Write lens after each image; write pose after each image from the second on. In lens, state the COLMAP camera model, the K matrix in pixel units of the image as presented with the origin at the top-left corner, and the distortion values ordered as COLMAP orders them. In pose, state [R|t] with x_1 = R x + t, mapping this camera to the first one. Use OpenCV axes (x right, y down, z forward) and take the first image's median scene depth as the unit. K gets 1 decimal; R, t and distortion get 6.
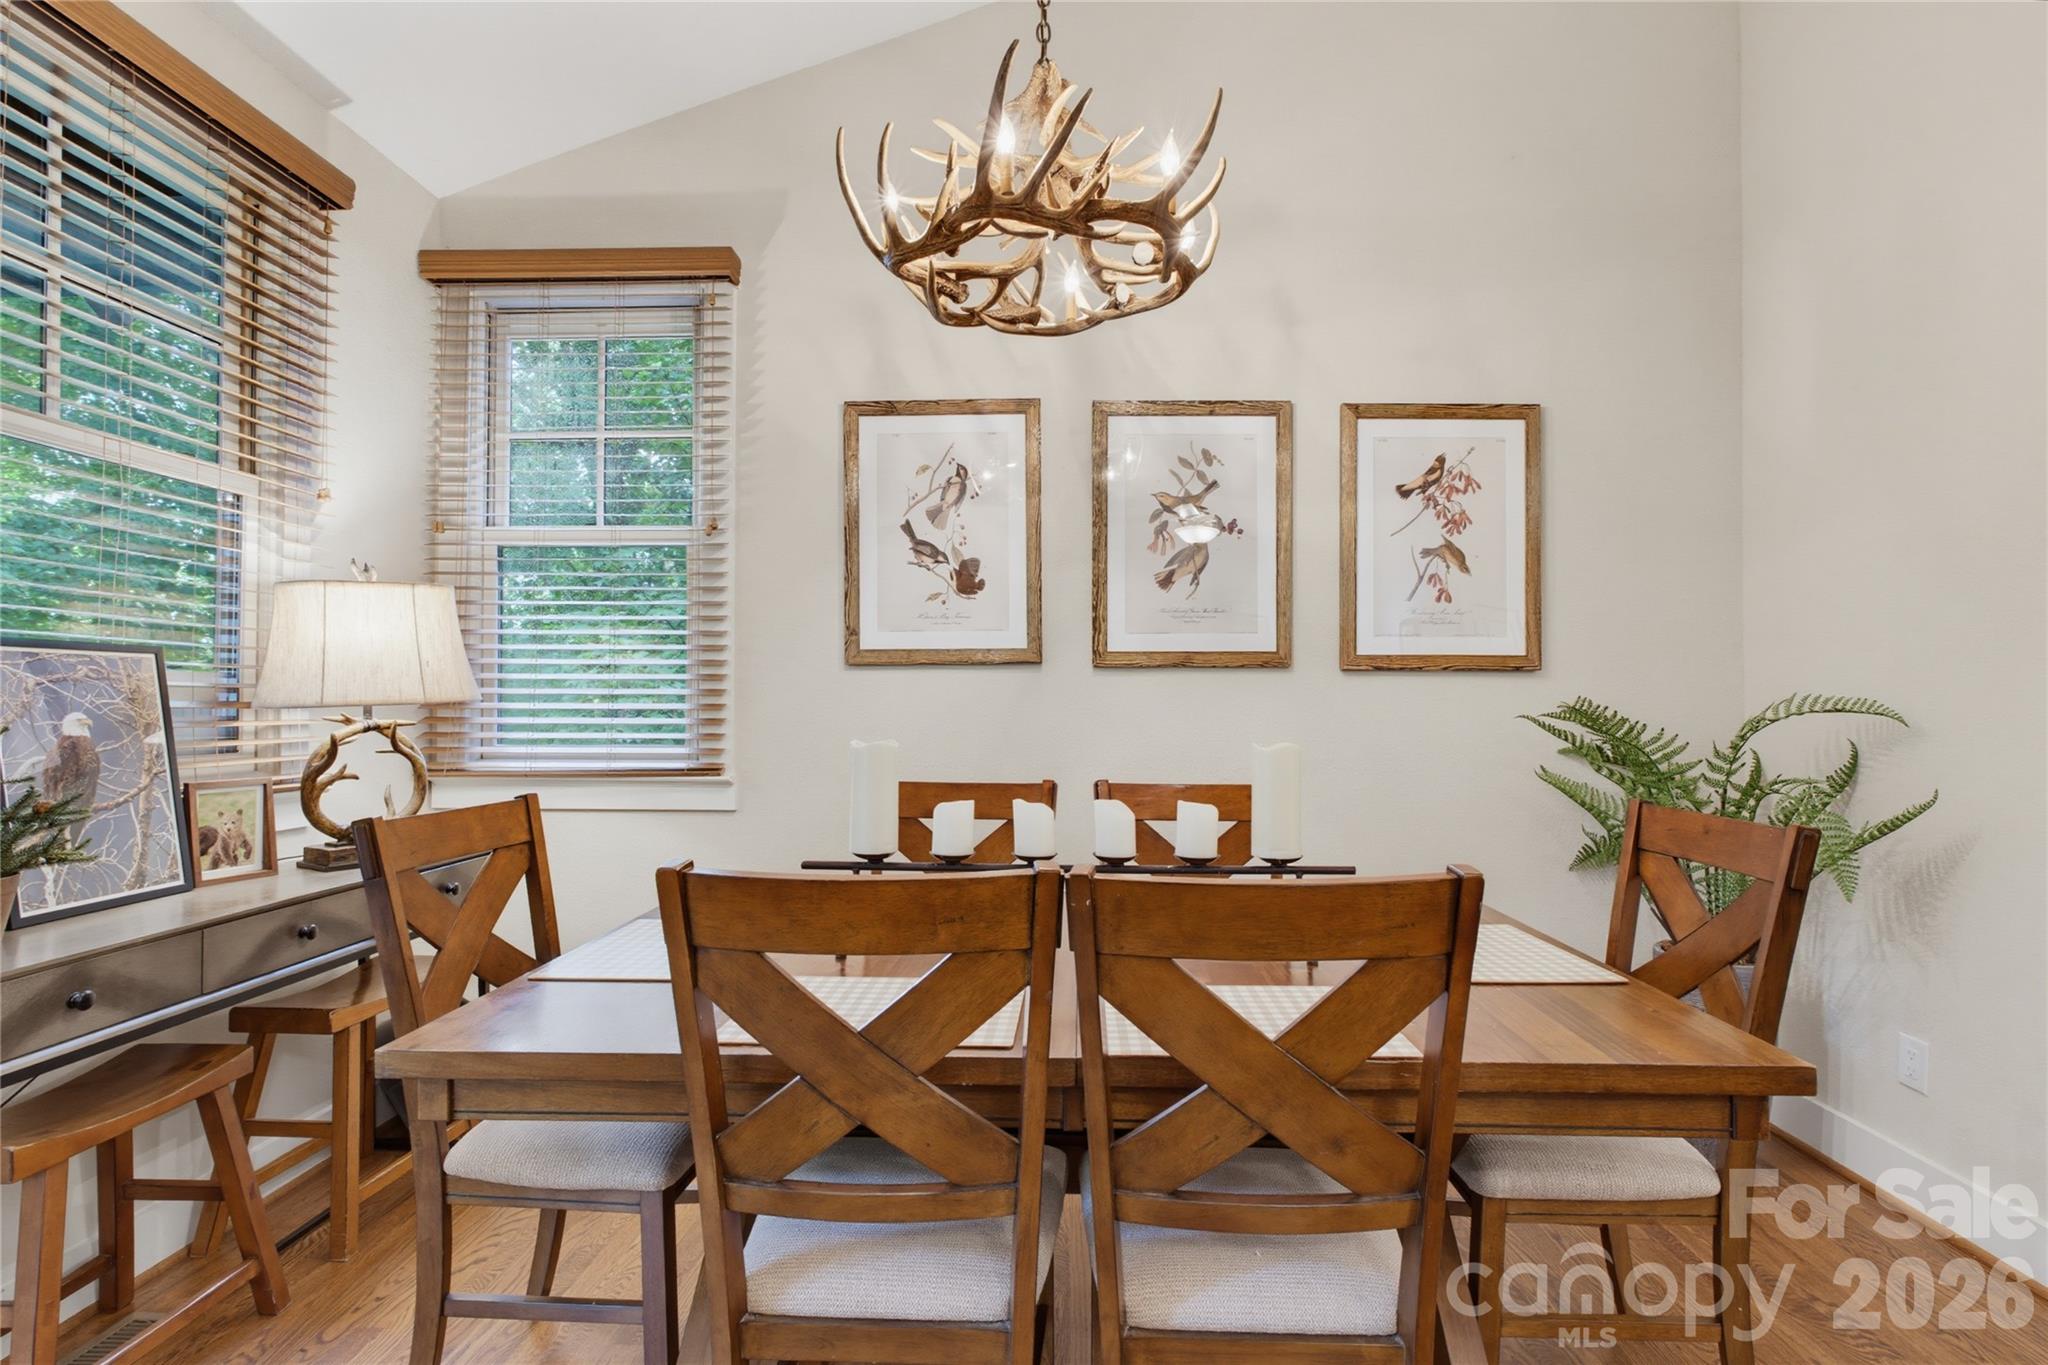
lens RADIAL K [[986.7, 0, 1024.0], [0, 986.7, 682.5], [0, 0, 1]] dist [-0.007025, -0.000140]
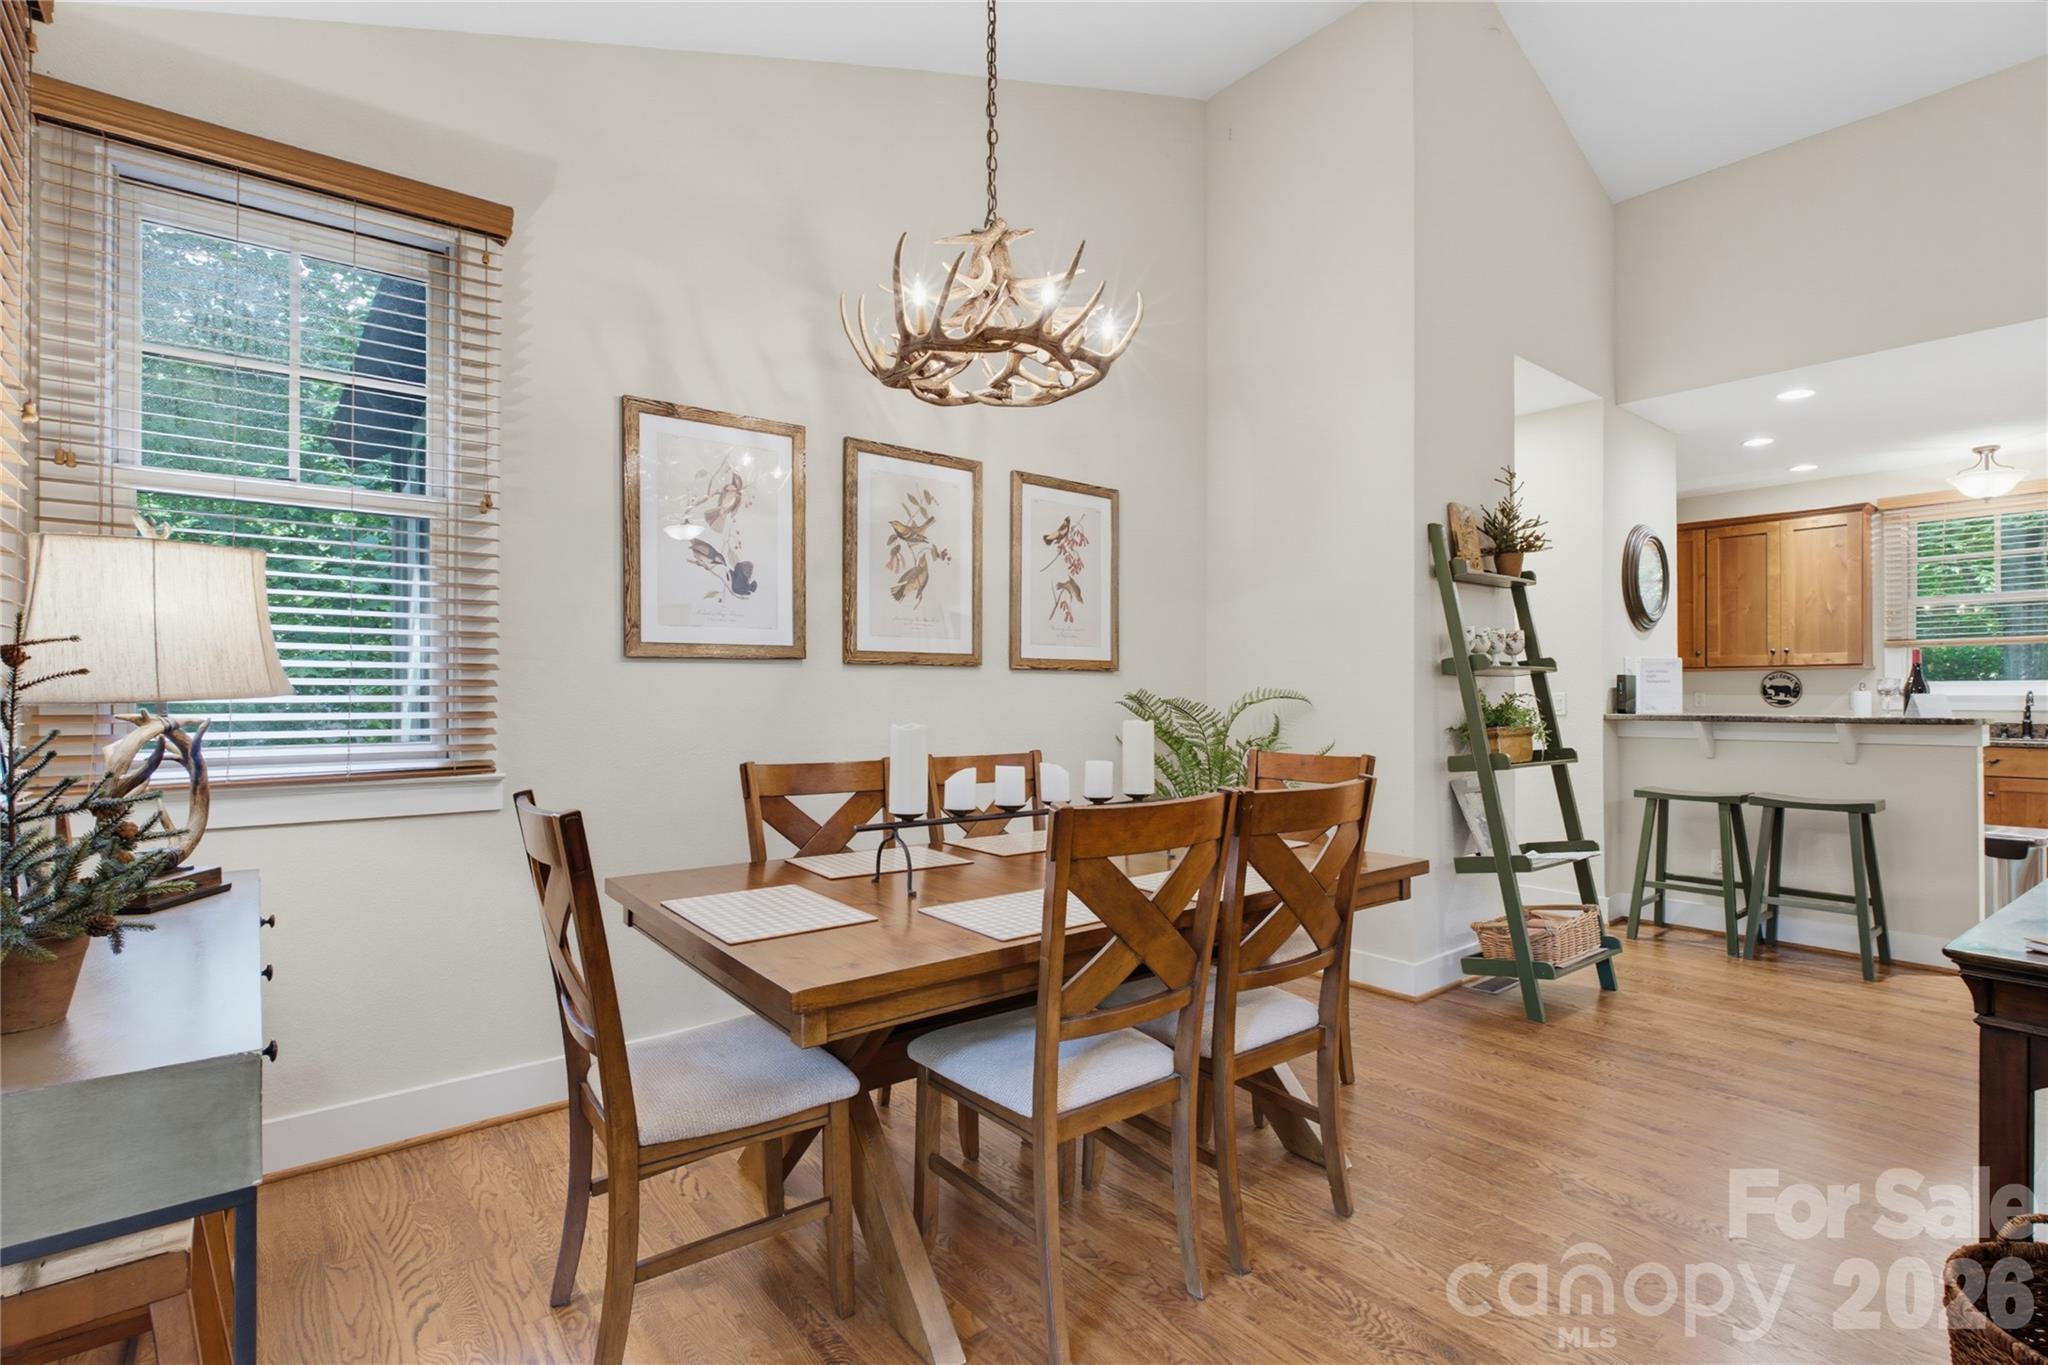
lens RADIAL K [[975.2, 0, 1024.0], [0, 975.2, 682.5], [0, 0, 1]] dist [-0.002442, 0.000268]
pose [[0.764513, 0.004834, 0.644590, -0.517380], [-0.011902, 0.999907, 0.006618, -0.002865], [-0.644499, -0.012731, 0.764499, -0.027501]]
